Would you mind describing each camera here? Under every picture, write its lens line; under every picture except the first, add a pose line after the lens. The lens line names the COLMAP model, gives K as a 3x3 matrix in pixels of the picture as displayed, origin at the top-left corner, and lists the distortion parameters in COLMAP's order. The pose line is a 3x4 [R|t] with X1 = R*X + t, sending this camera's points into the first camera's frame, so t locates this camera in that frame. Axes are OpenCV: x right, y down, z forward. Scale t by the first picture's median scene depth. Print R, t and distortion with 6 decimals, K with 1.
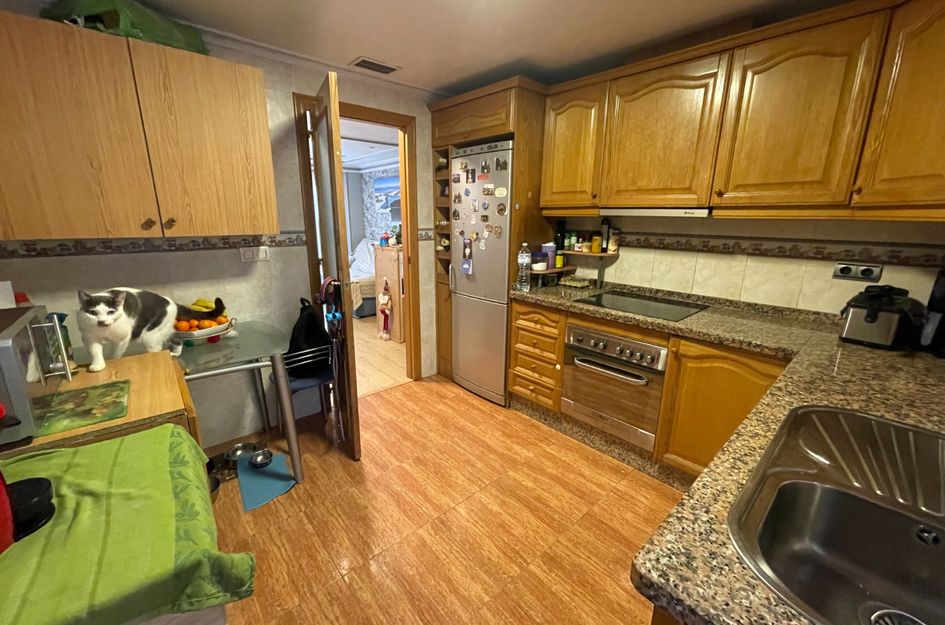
lens RADIAL K [[380.5, 0, 468.3], [0, 380.5, 311.5], [0, 0, 1]] dist [-0.003334, 0.000346]
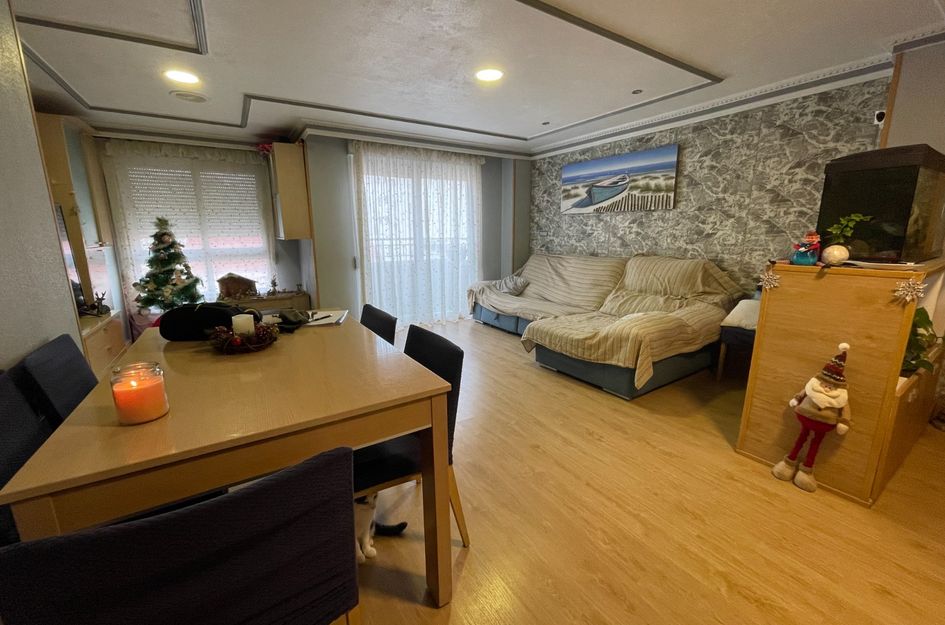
lens RADIAL K [[380.5, 0, 468.3], [0, 380.5, 311.5], [0, 0, 1]] dist [-0.003334, 0.000346]
pose [[0.991099, 0.011242, -0.132650, -0.730054], [-0.016819, 0.999018, -0.040995, -0.130502], [0.132059, 0.042861, 0.990315, 0.724403]]
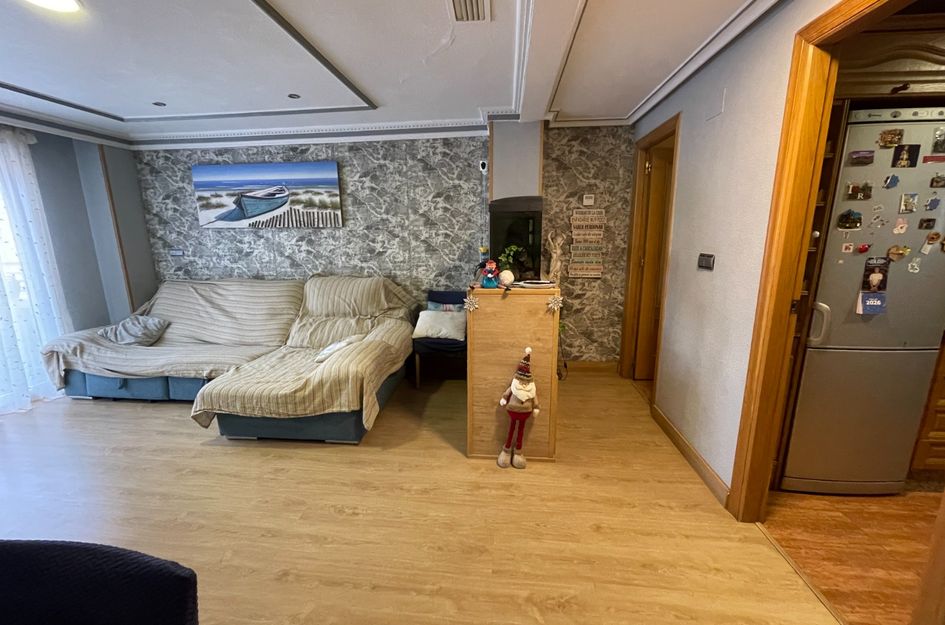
lens RADIAL K [[380.5, 0, 468.3], [0, 380.5, 311.5], [0, 0, 1]] dist [-0.003334, 0.000346]
pose [[0.723743, -0.156713, 0.672039, -0.800682], [0.185993, 0.982131, 0.028721, -0.219152], [-0.664532, 0.104208, 0.739958, 0.883526]]
